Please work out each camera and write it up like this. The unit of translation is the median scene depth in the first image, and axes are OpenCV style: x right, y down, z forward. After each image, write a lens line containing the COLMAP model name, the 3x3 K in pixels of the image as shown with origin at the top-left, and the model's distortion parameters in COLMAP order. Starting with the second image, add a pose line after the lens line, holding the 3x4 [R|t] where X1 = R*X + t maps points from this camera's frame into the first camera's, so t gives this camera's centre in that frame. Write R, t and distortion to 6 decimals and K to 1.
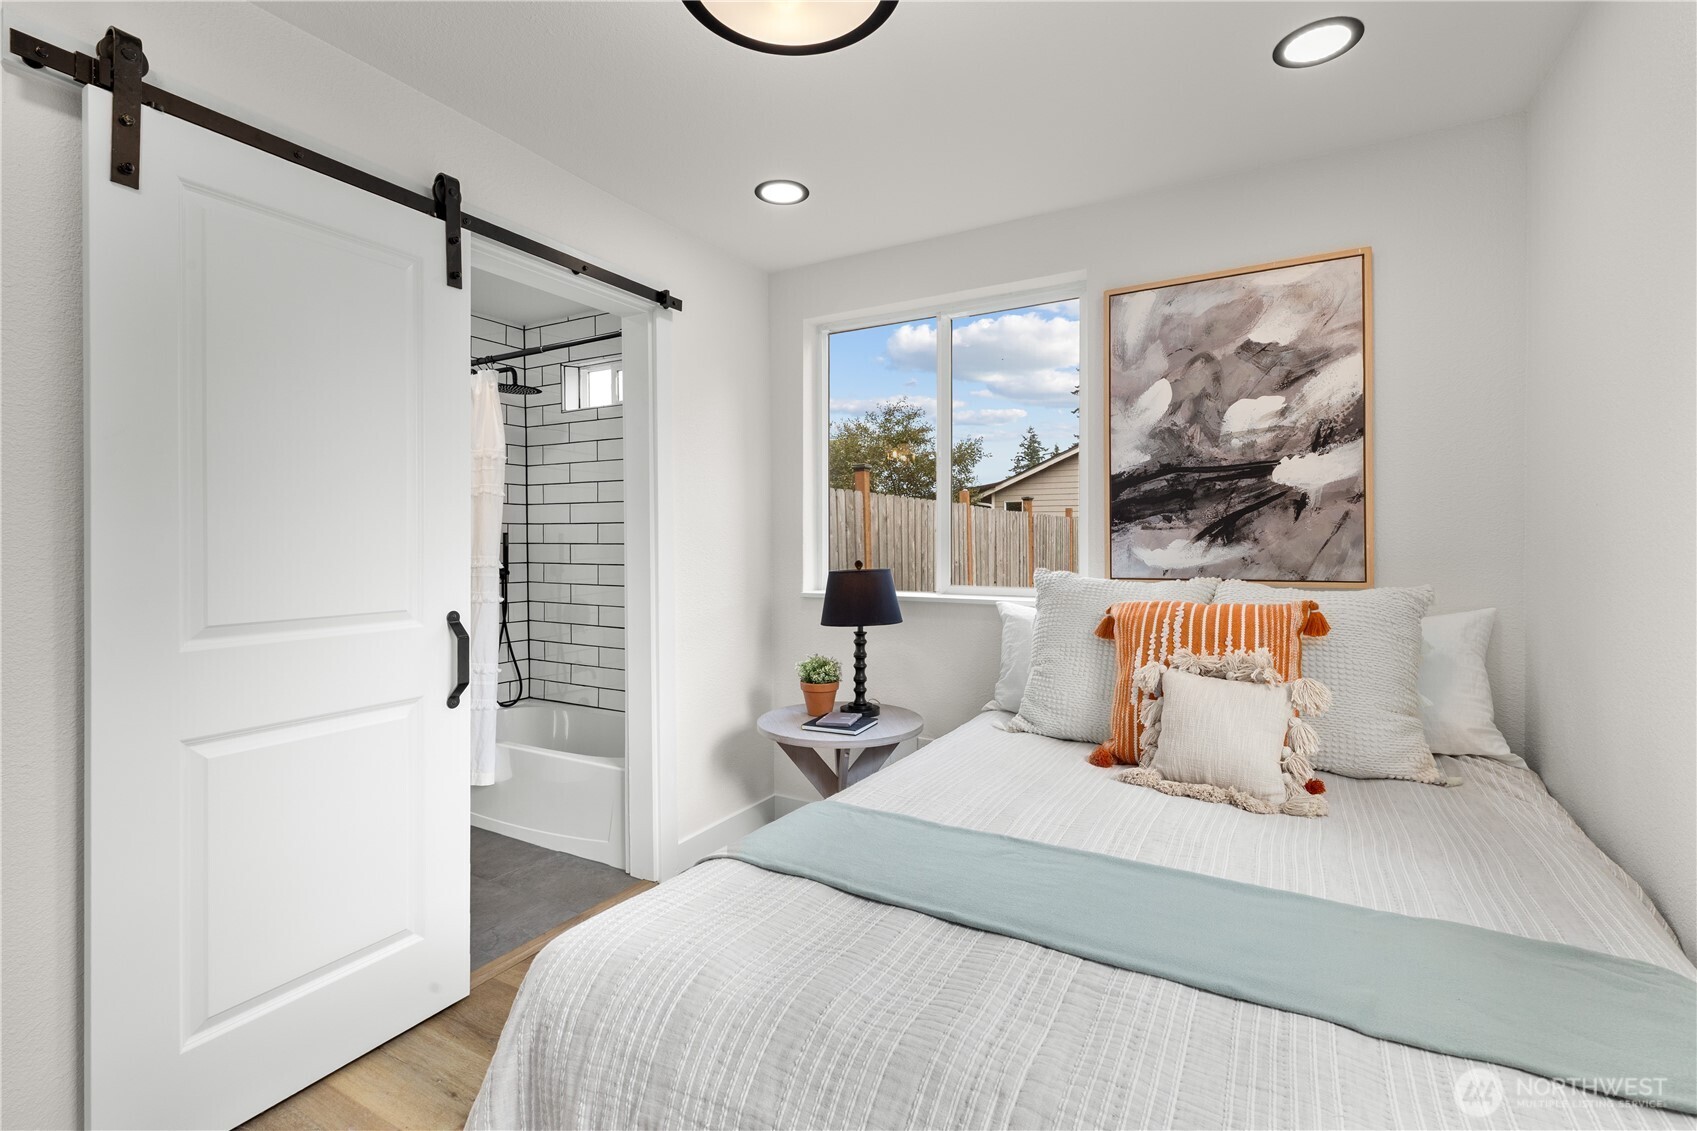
lens RADIAL K [[773.5, 0, 838.5], [0, 773.5, 550.9], [0, 0, 1]] dist [0.003333, -0.000380]
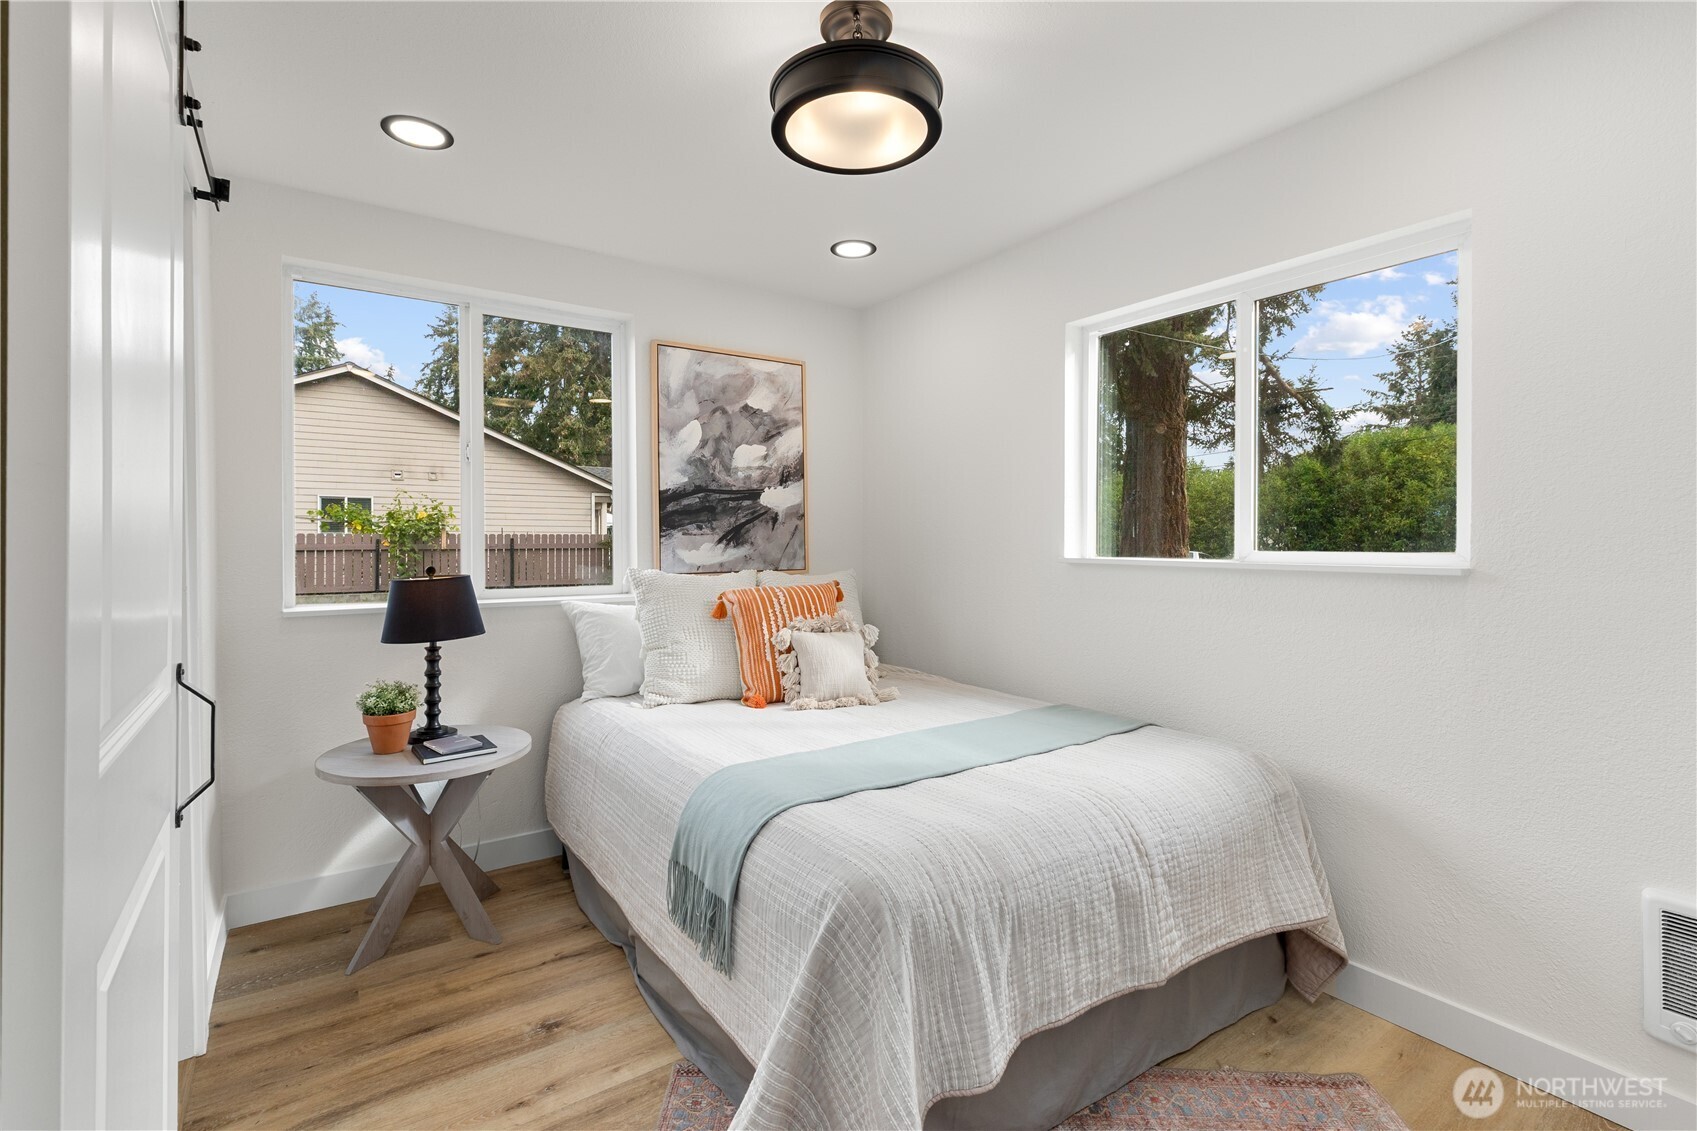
lens RADIAL K [[773.5, 0, 841.7], [0, 773.5, 552.4], [0, 0, 1]] dist [0.003333, -0.000380]
pose [[0.414797, -0.012504, 0.909828, -0.695453], [0.011658, 0.999897, 0.008427, -0.007121], [-0.909839, 0.007111, 0.414900, 0.244329]]
